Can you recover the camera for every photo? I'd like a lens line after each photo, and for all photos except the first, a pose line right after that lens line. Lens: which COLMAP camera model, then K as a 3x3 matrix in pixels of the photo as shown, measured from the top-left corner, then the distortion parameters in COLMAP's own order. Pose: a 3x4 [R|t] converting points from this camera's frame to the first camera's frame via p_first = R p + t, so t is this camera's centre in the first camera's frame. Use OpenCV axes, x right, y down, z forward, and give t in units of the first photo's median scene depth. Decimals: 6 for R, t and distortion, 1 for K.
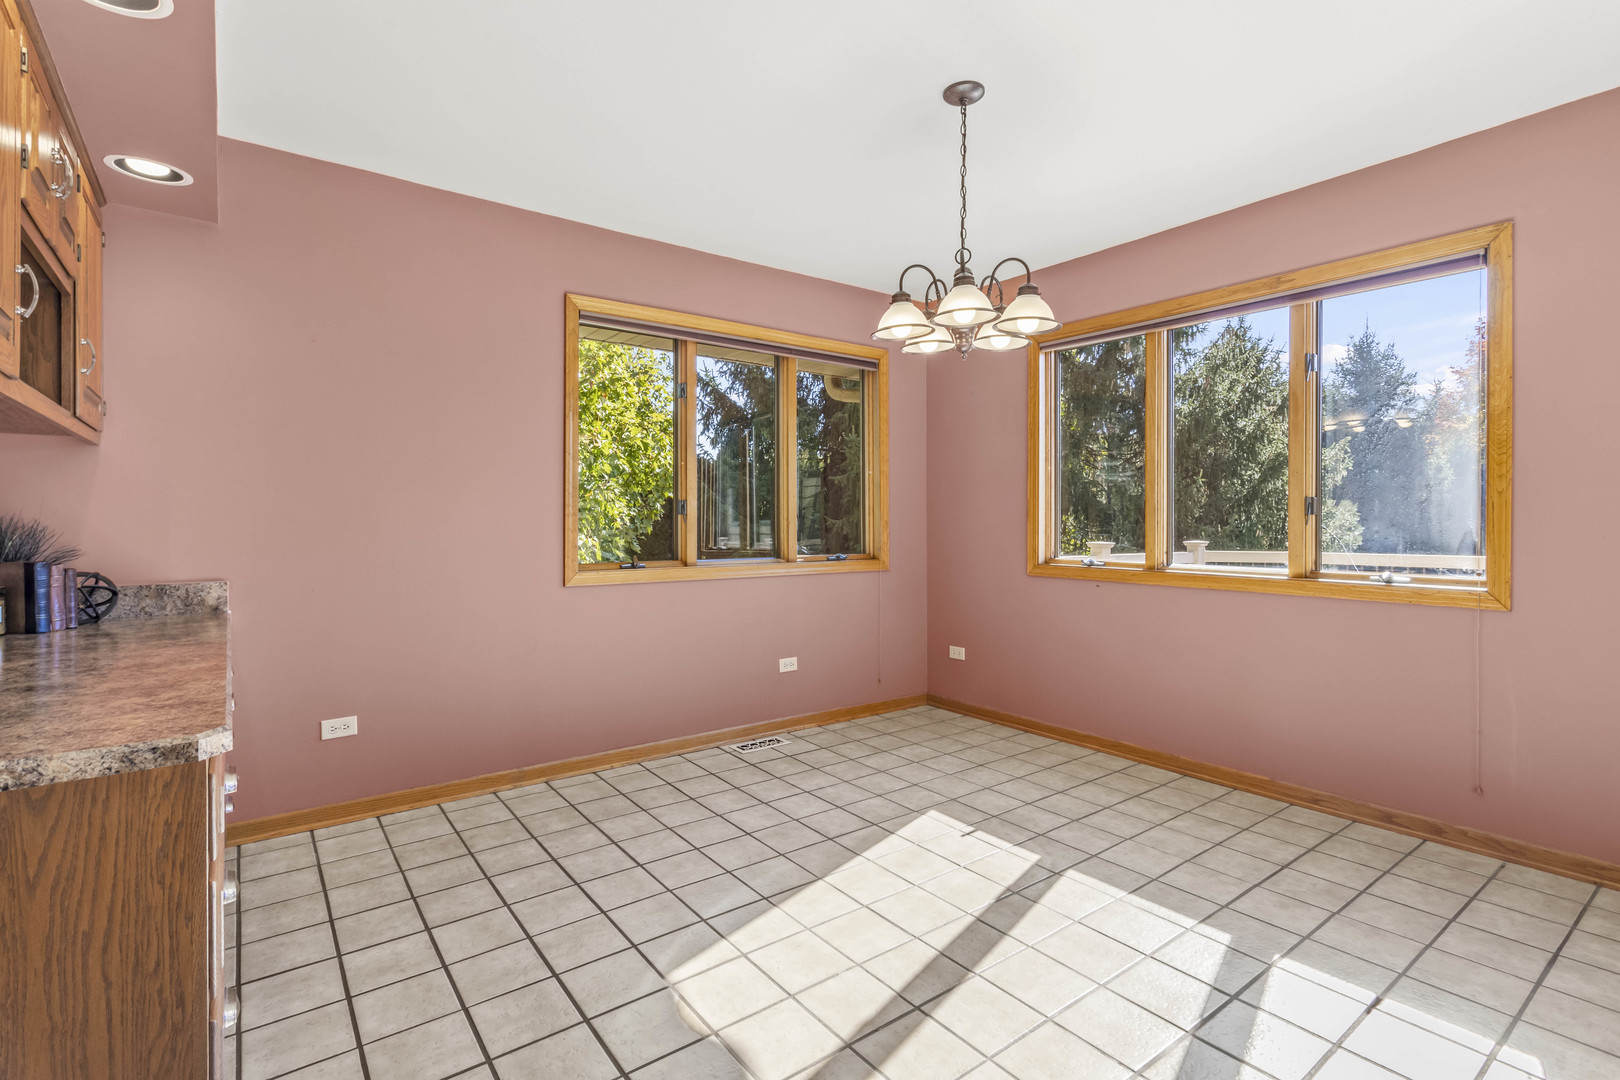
lens RADIAL K [[766.3, 0, 806.5], [0, 766.3, 515.4], [0, 0, 1]] dist [0.004770, 0.000427]
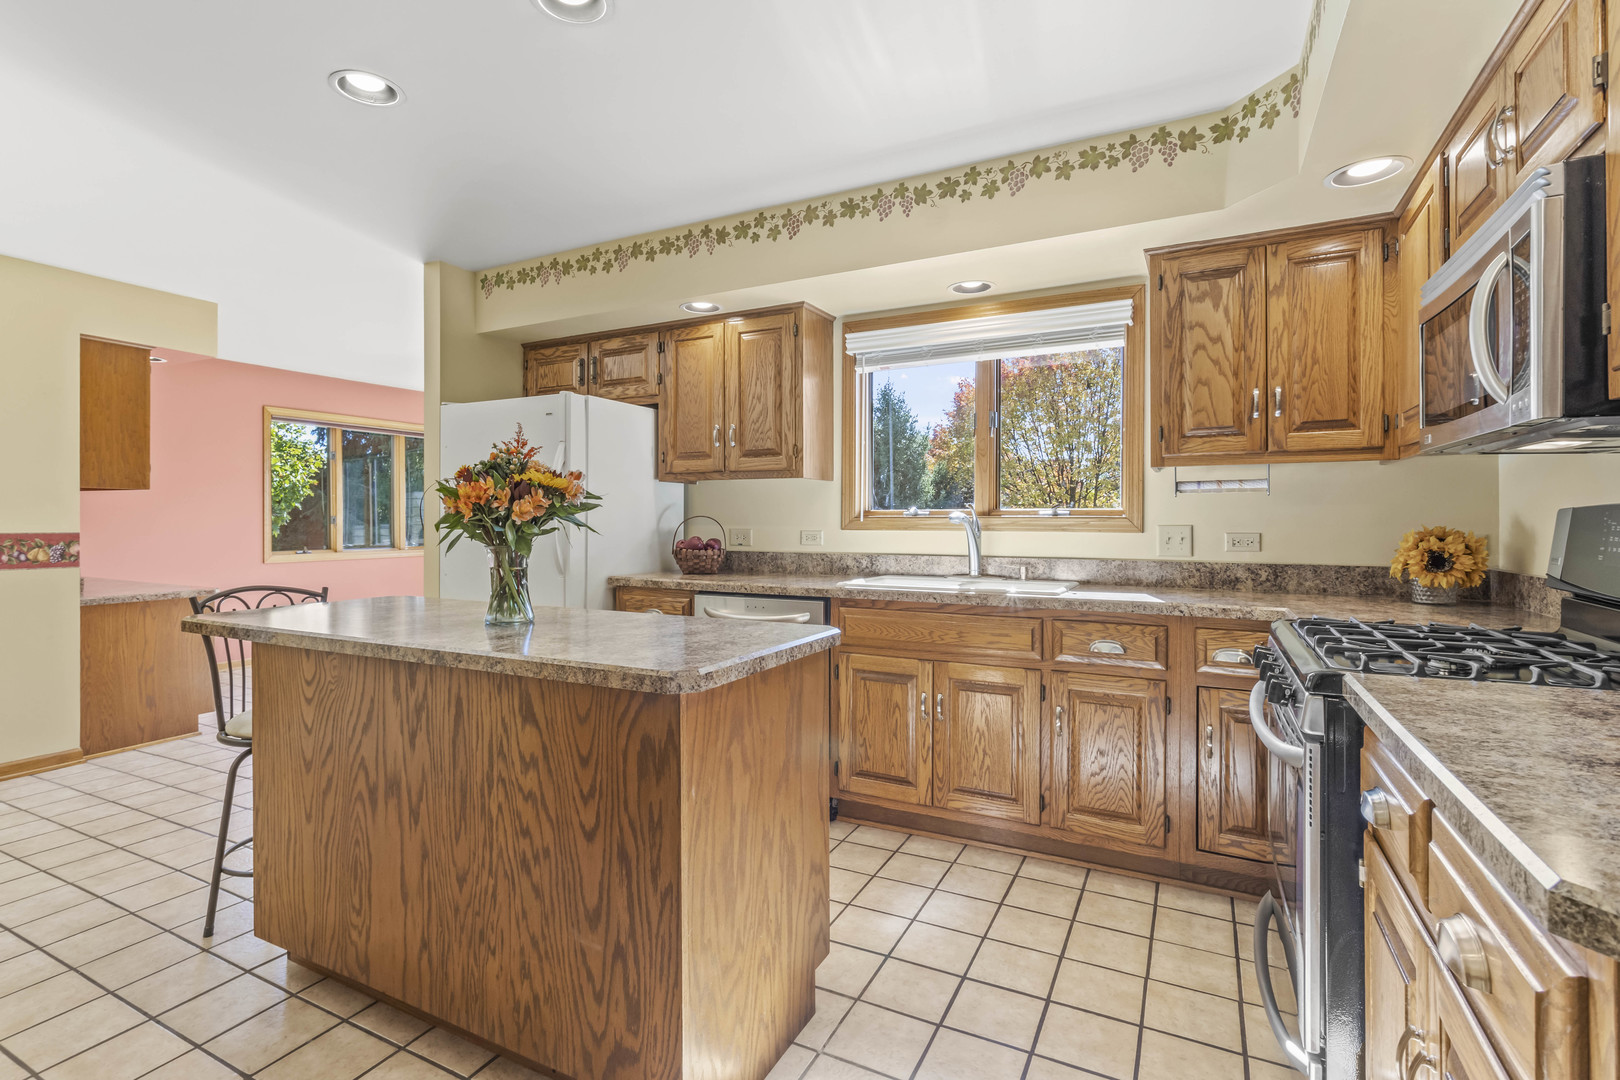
lens RADIAL K [[766.3, 0, 806.3], [0, 766.3, 529.6], [0, 0, 1]] dist [0.004770, 0.000427]
pose [[0.898351, -0.002841, 0.439269, 0.056619], [-0.004901, 0.999852, 0.016489, -0.027928], [-0.439251, -0.016966, 0.898204, -1.389731]]
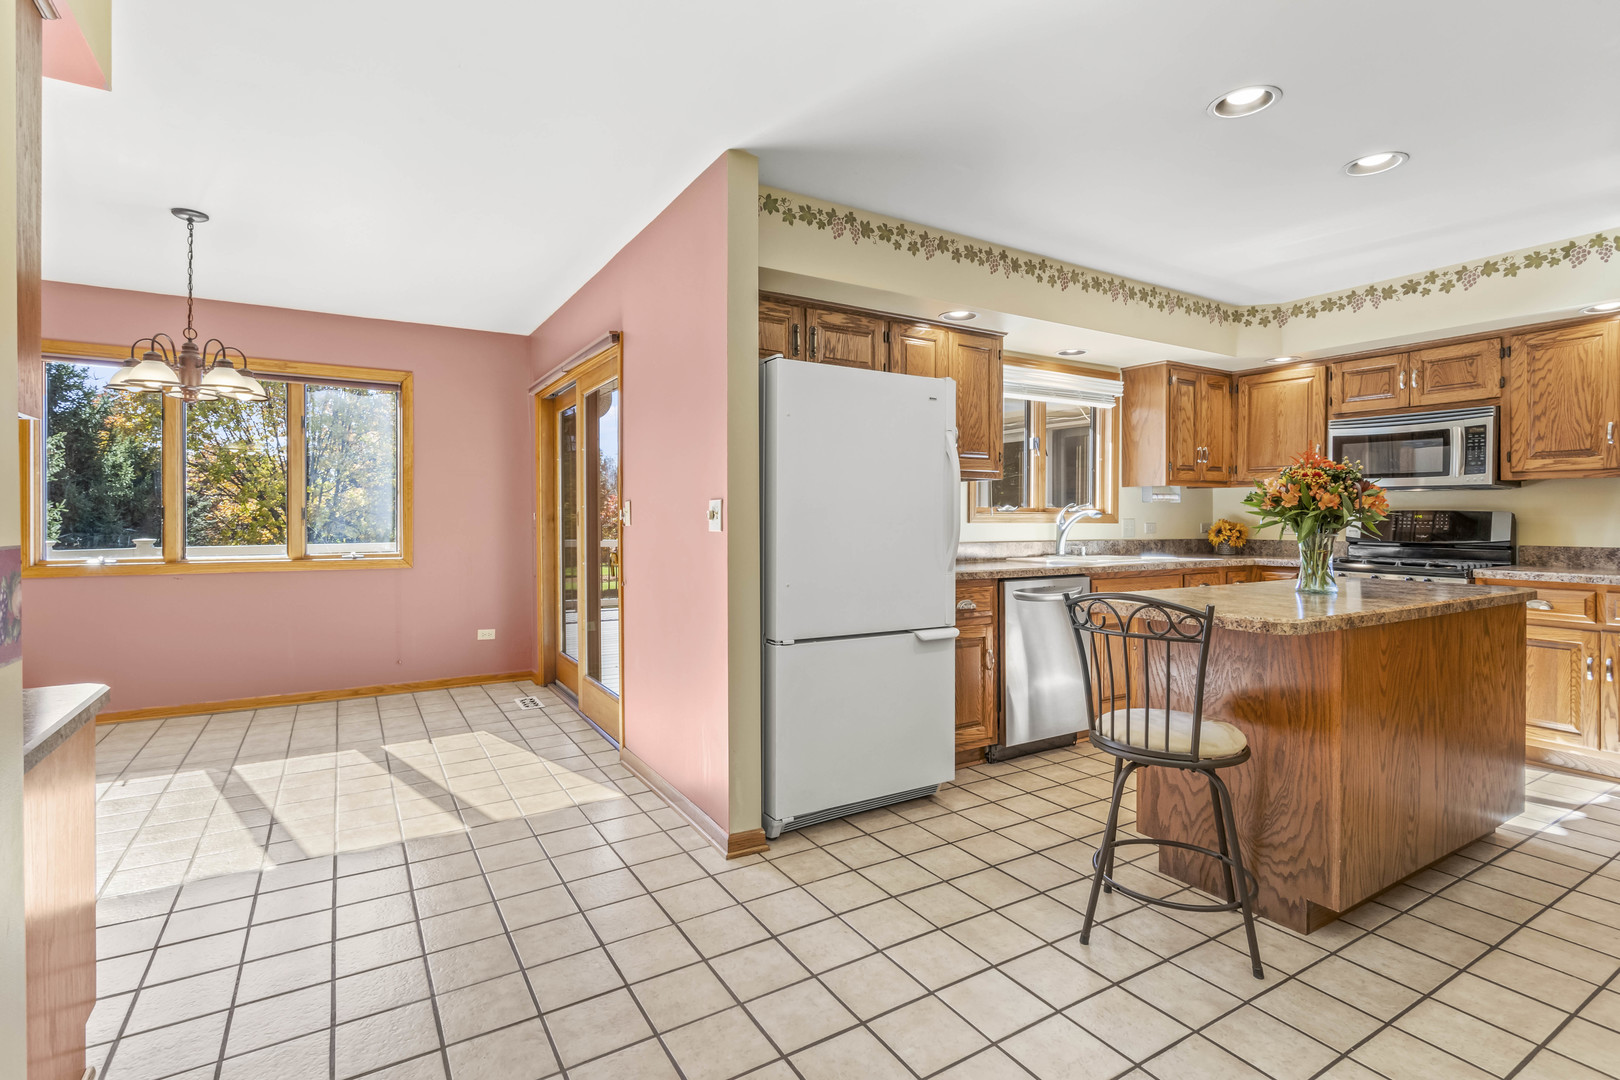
lens RADIAL K [[766.3, 0, 807.7], [0, 766.3, 528.1], [0, 0, 1]] dist [0.004770, 0.000427]
pose [[0.088784, -0.015023, 0.995938, -0.816189], [-0.009169, 0.999832, 0.015900, -0.018394], [-0.996009, -0.010544, 0.088632, -0.169455]]
